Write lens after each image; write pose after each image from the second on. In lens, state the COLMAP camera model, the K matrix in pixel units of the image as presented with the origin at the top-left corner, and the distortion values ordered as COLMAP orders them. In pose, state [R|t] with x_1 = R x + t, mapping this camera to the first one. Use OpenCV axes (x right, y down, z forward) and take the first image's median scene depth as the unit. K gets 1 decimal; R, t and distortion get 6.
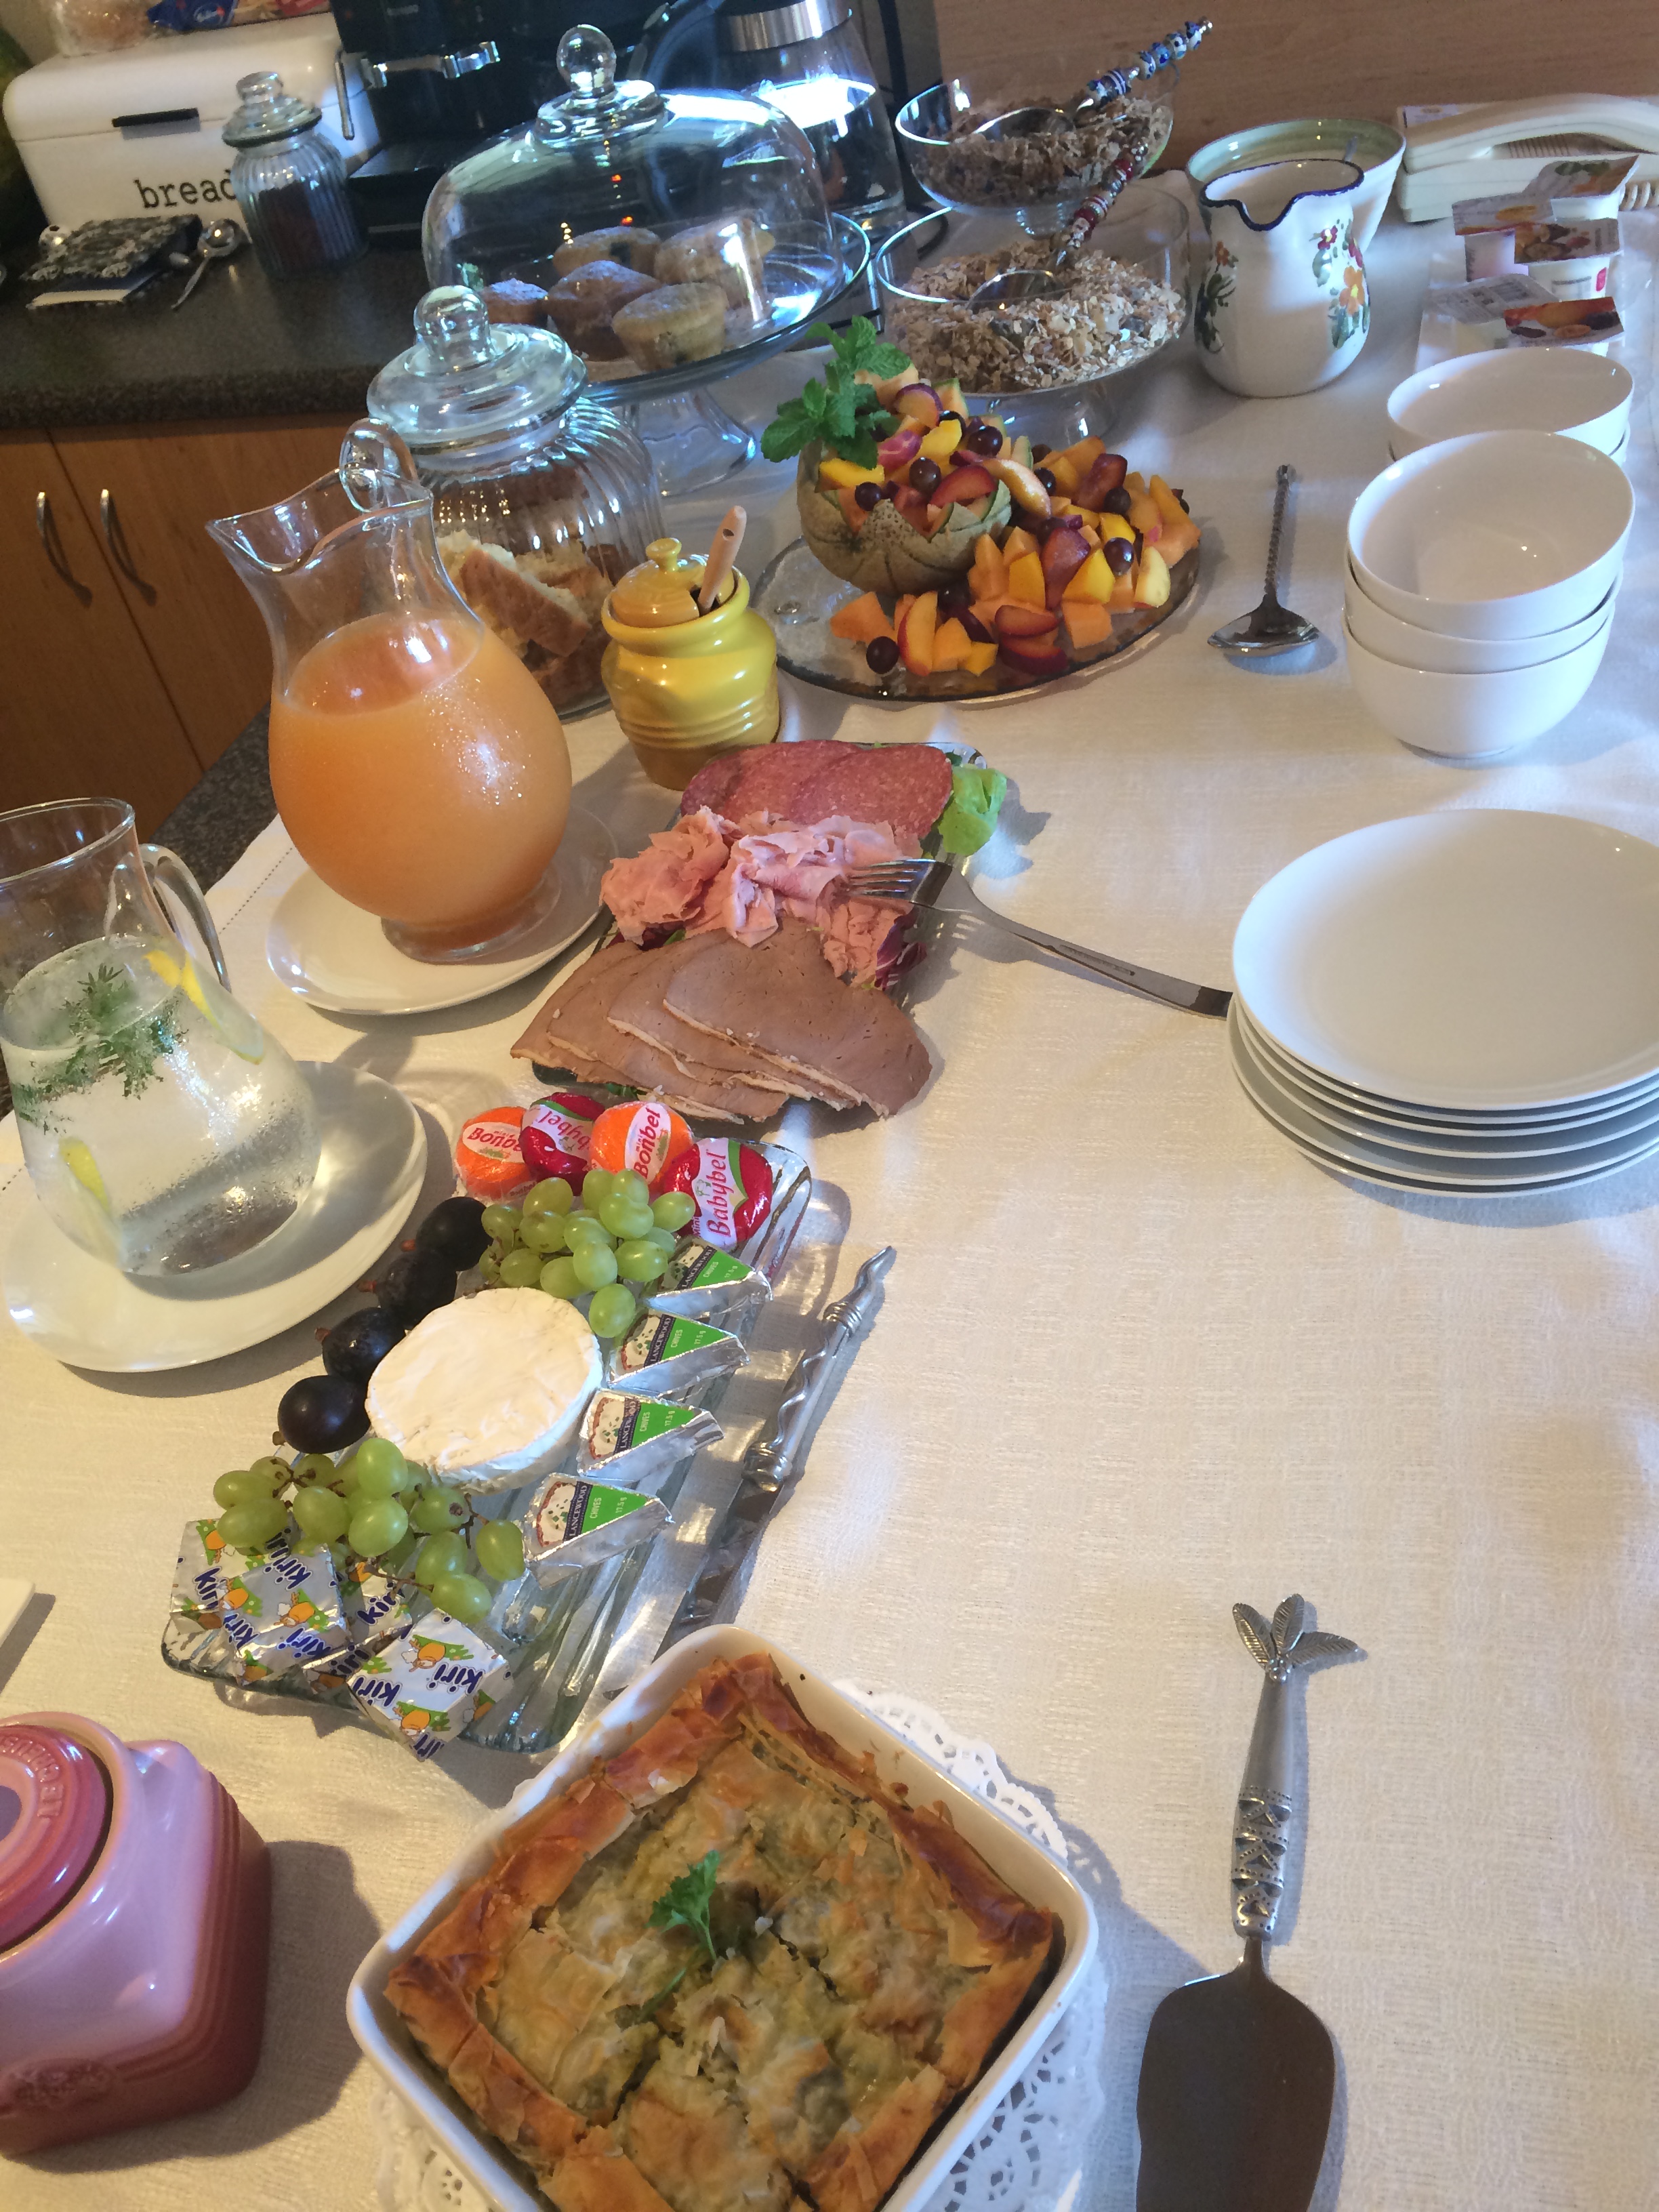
lens RADIAL K [[1882.6, 0, 829.5], [0, 1882.6, 1106.0], [0, 0, 1]] dist [0.034816, -0.043989]
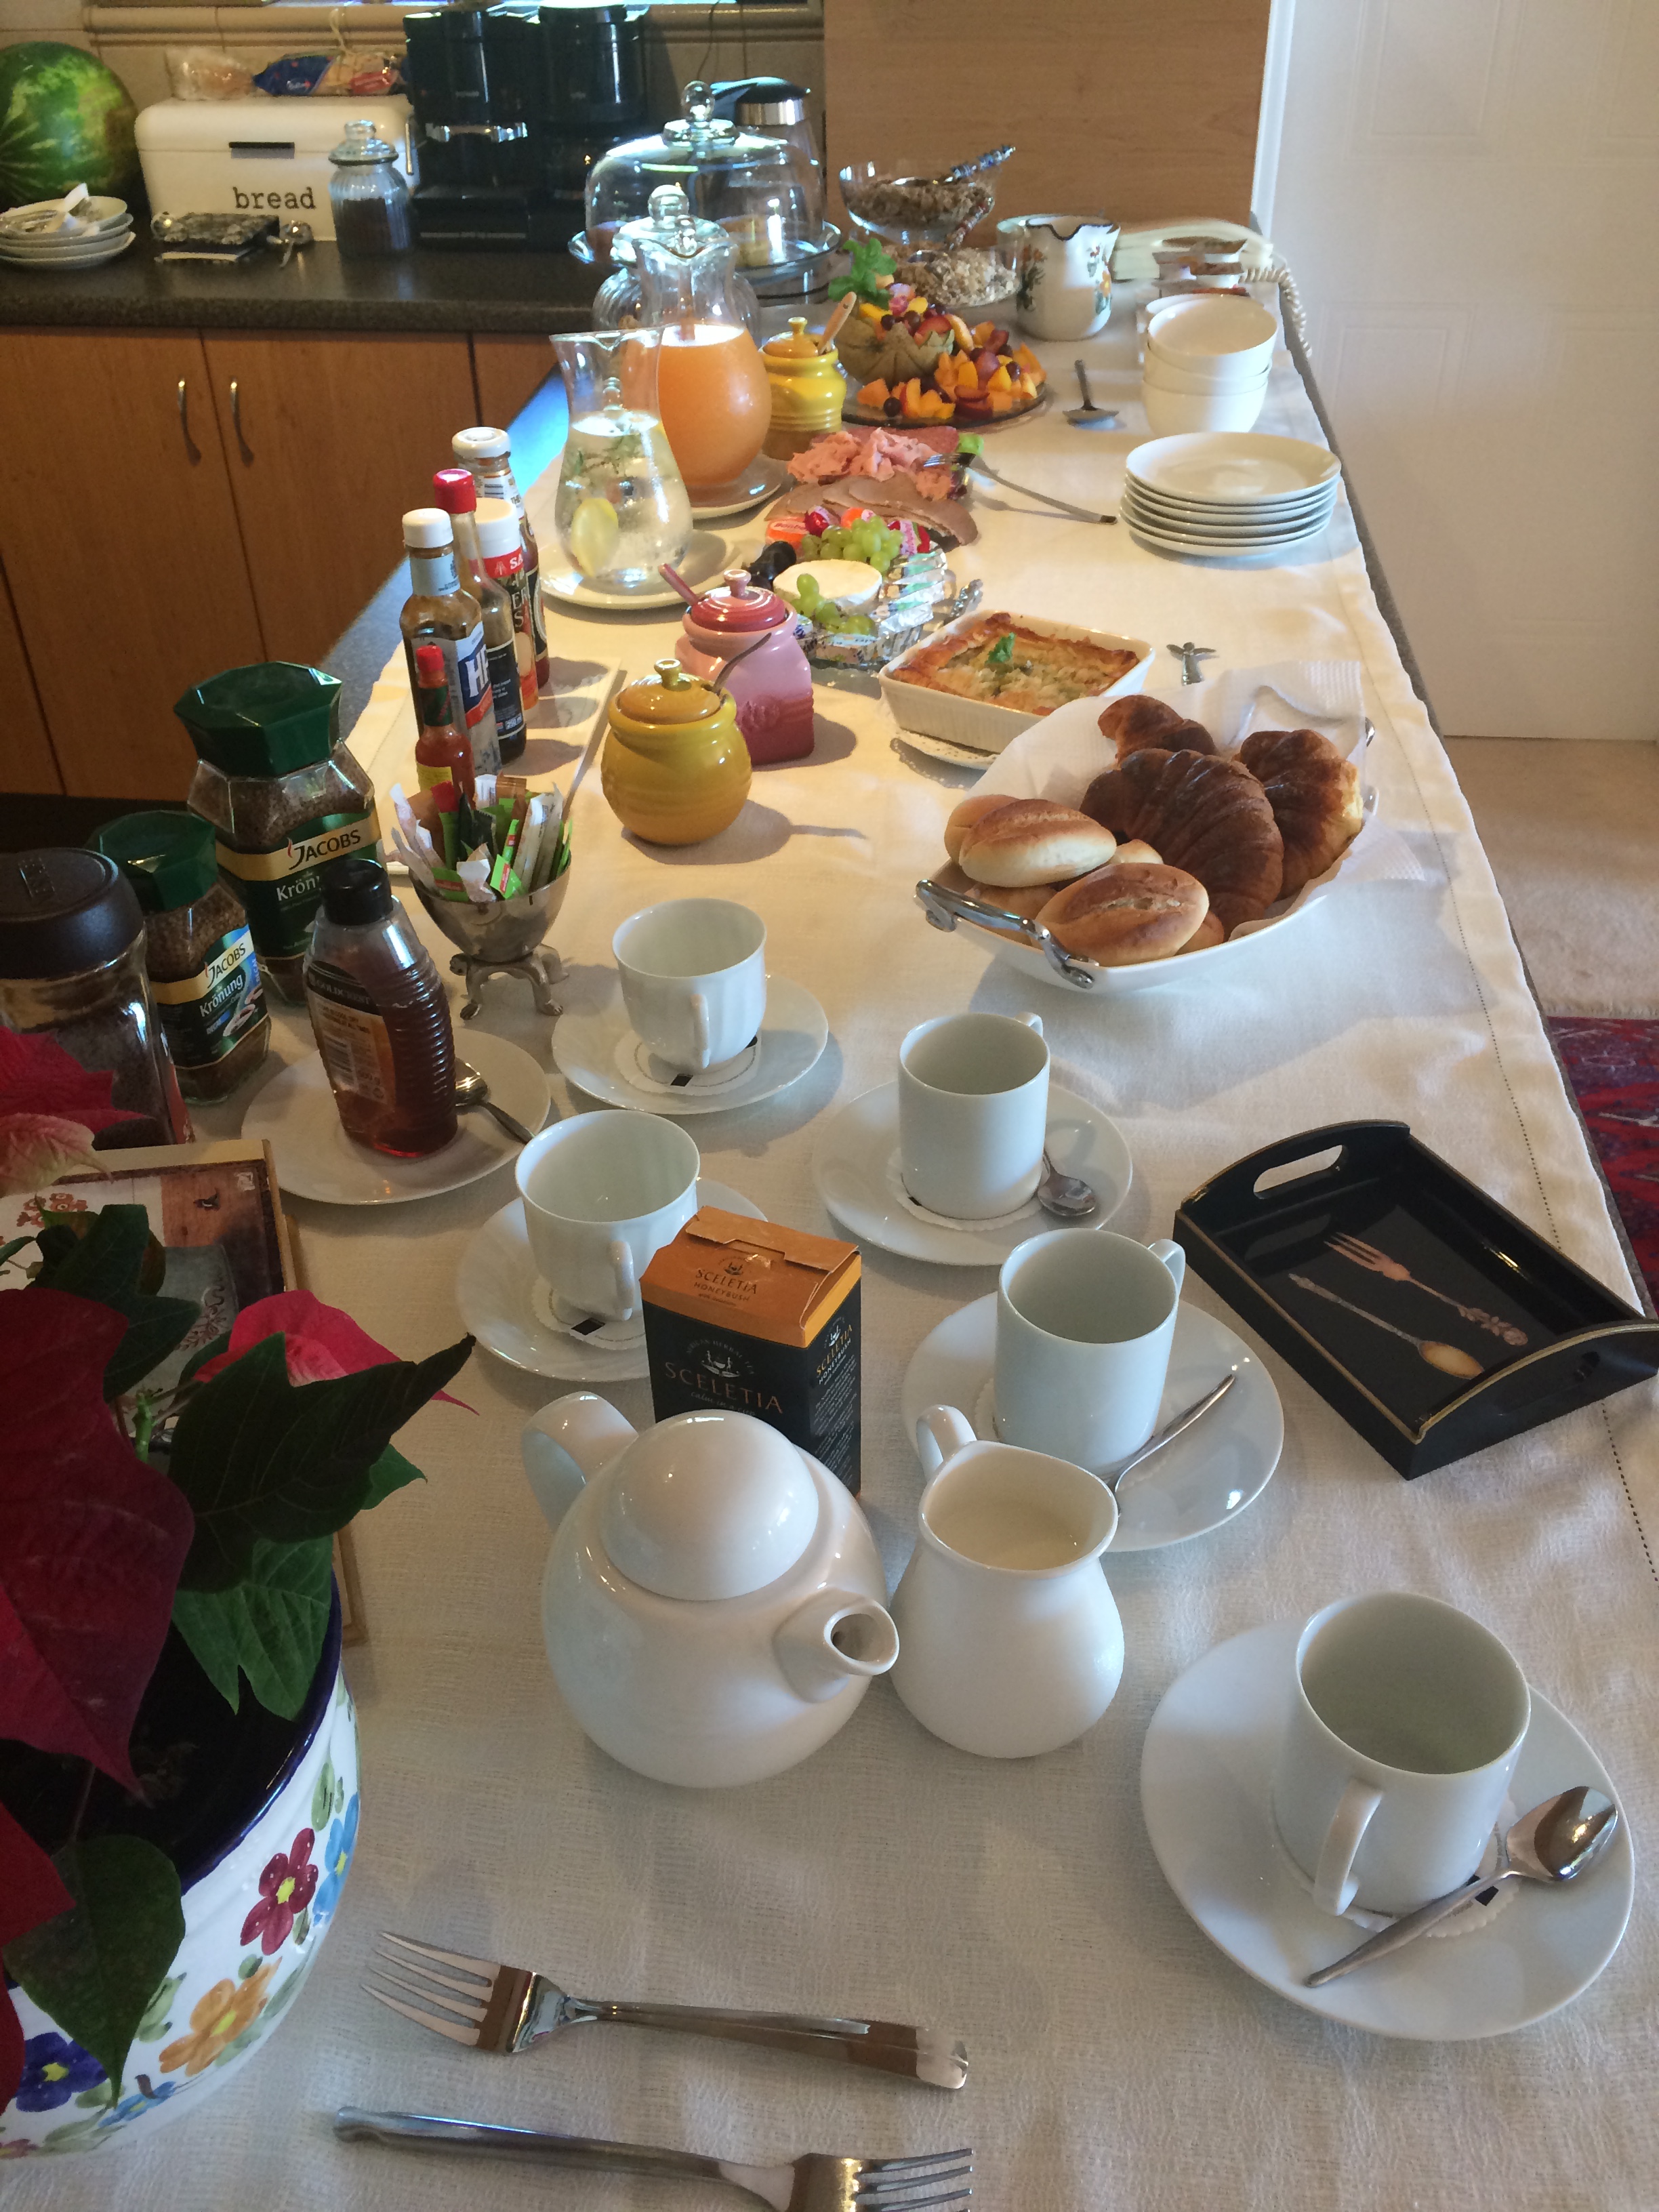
lens RADIAL K [[1882.6, 0, 829.5], [0, 1882.6, 1106.0], [0, 0, 1]] dist [0.034816, -0.043989]
pose [[0.972469, 0.025888, 0.231591, -0.427181], [0.004327, 0.991633, -0.129020, 0.654197], [-0.232993, 0.126470, 0.964220, -0.660879]]
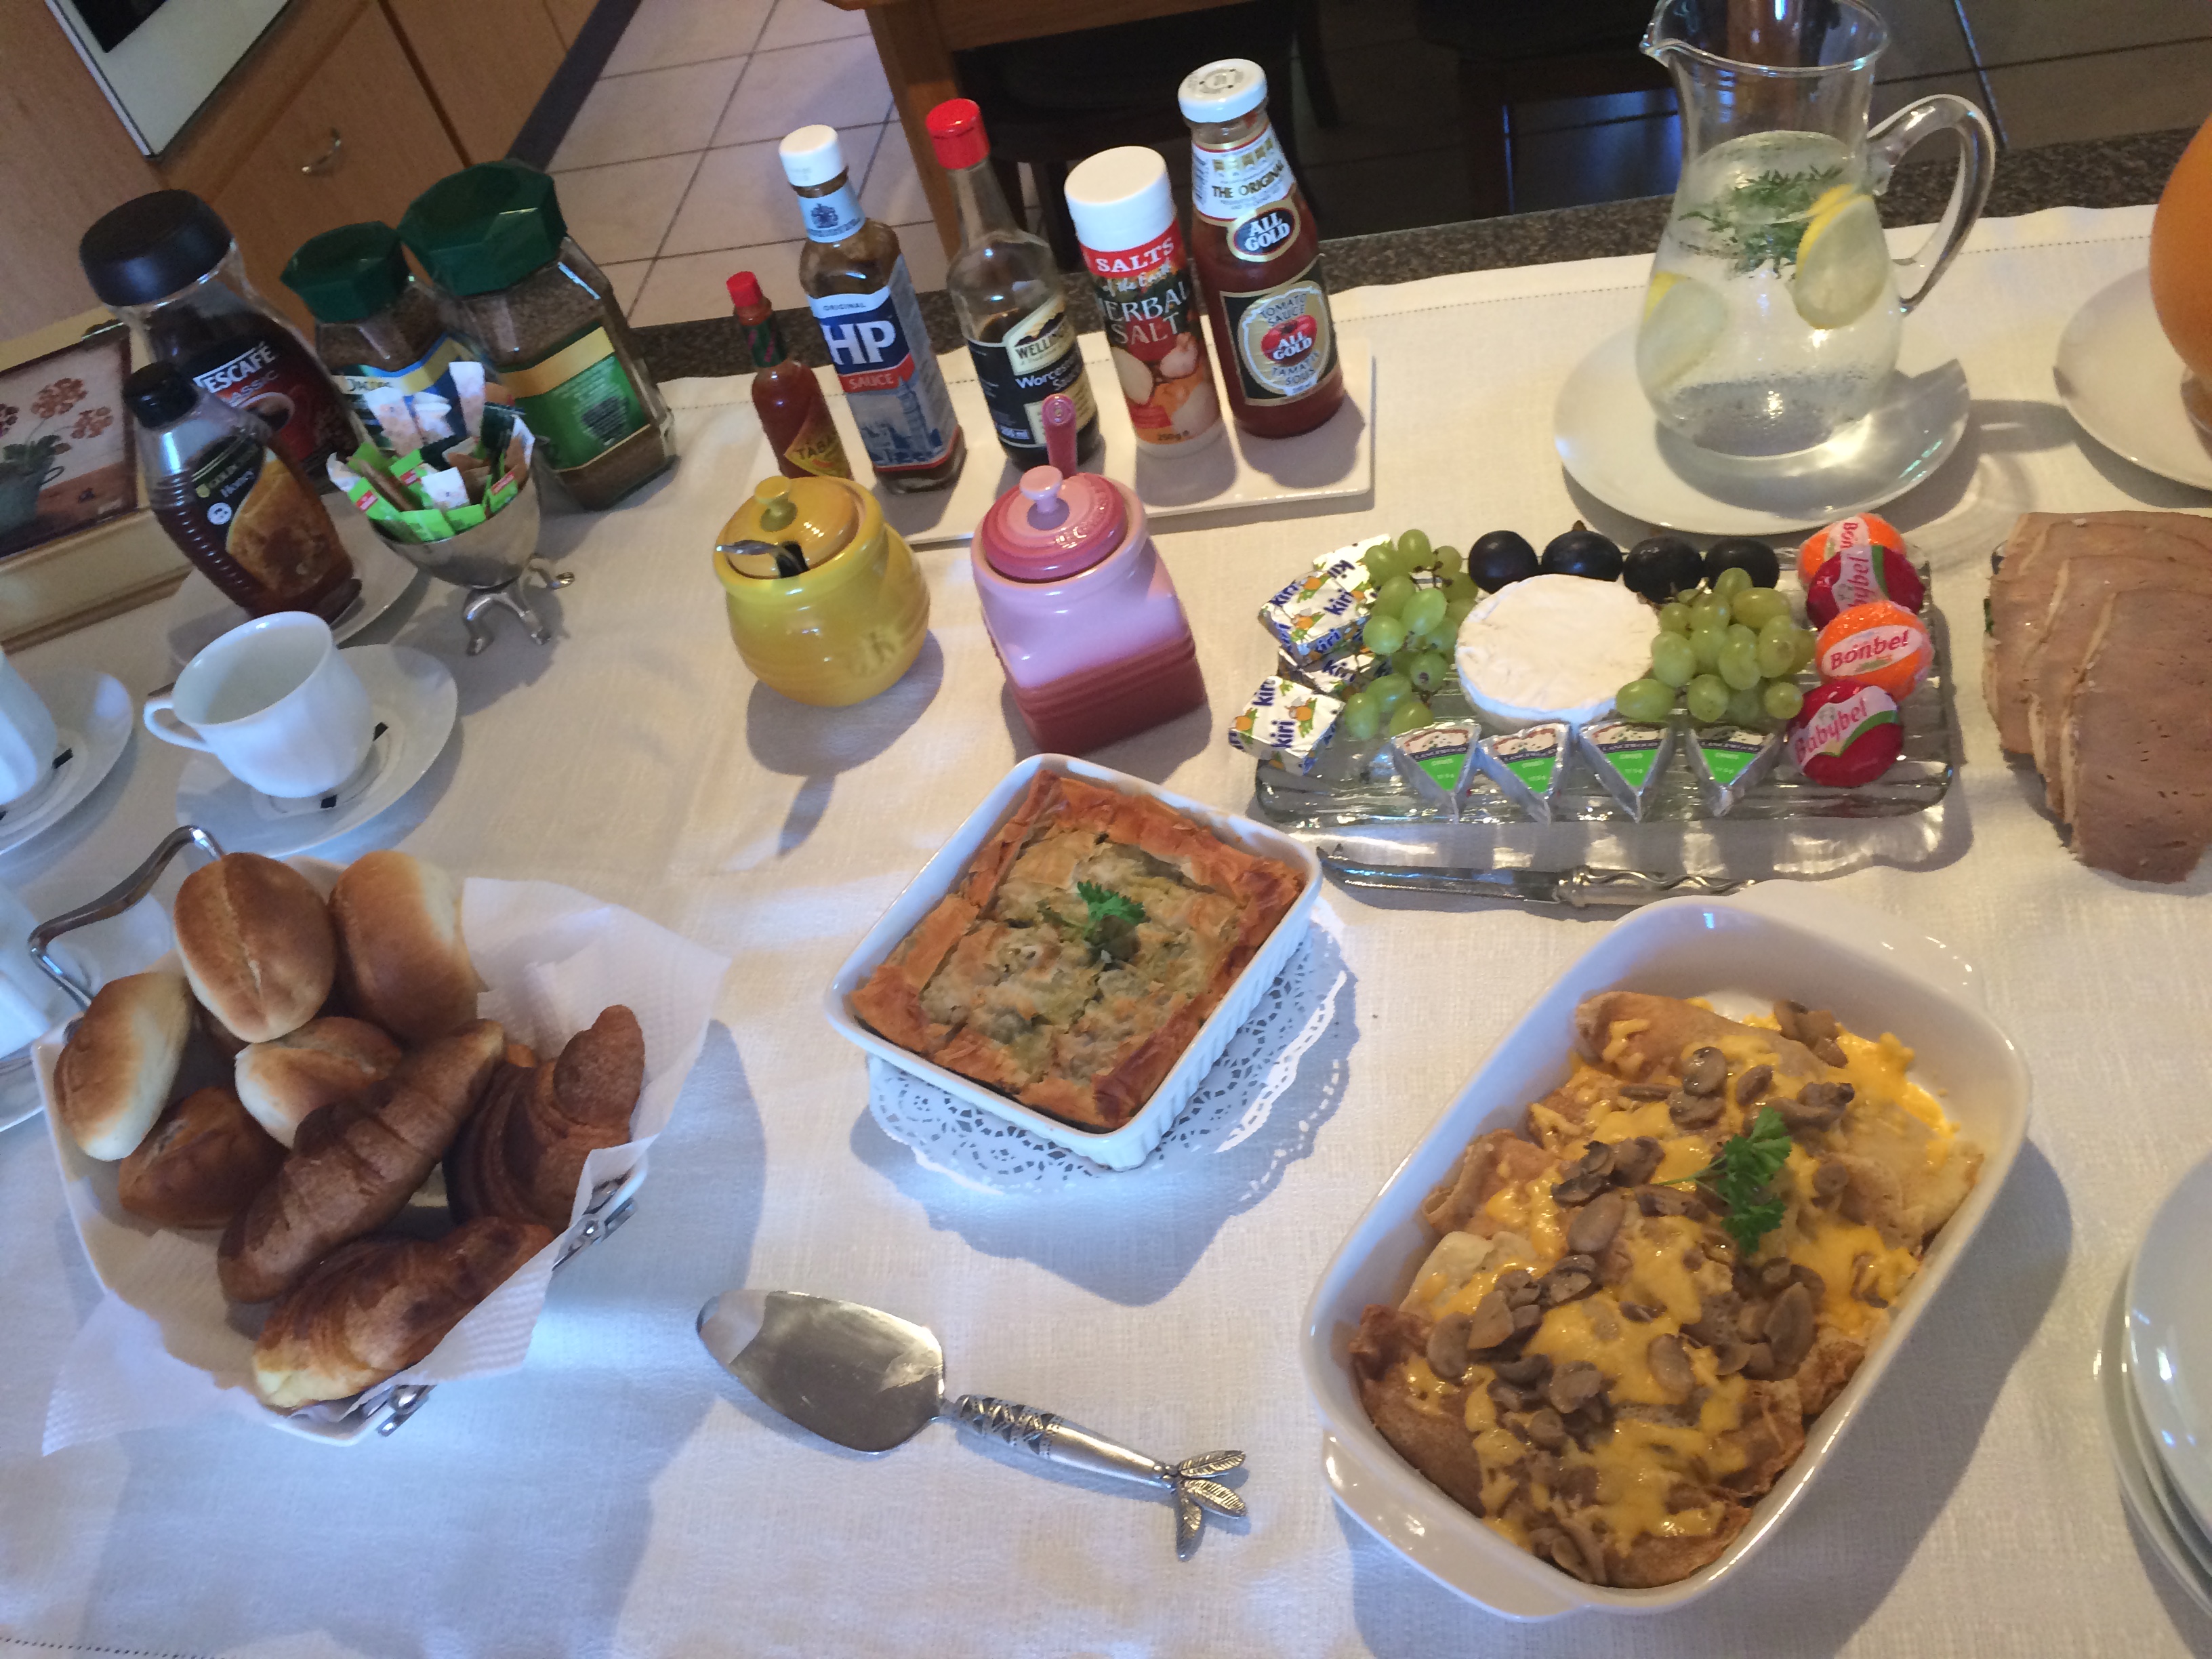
lens RADIAL K [[1882.6, 0, 1106.0], [0, 1882.6, 829.5], [0, 0, 1]] dist [0.034816, -0.043989]
pose [[0.168223, 0.821429, -0.544936, 0.299183], [-0.484759, 0.550287, 0.679848, -0.270014], [0.858318, 0.149797, 0.490766, 0.119576]]
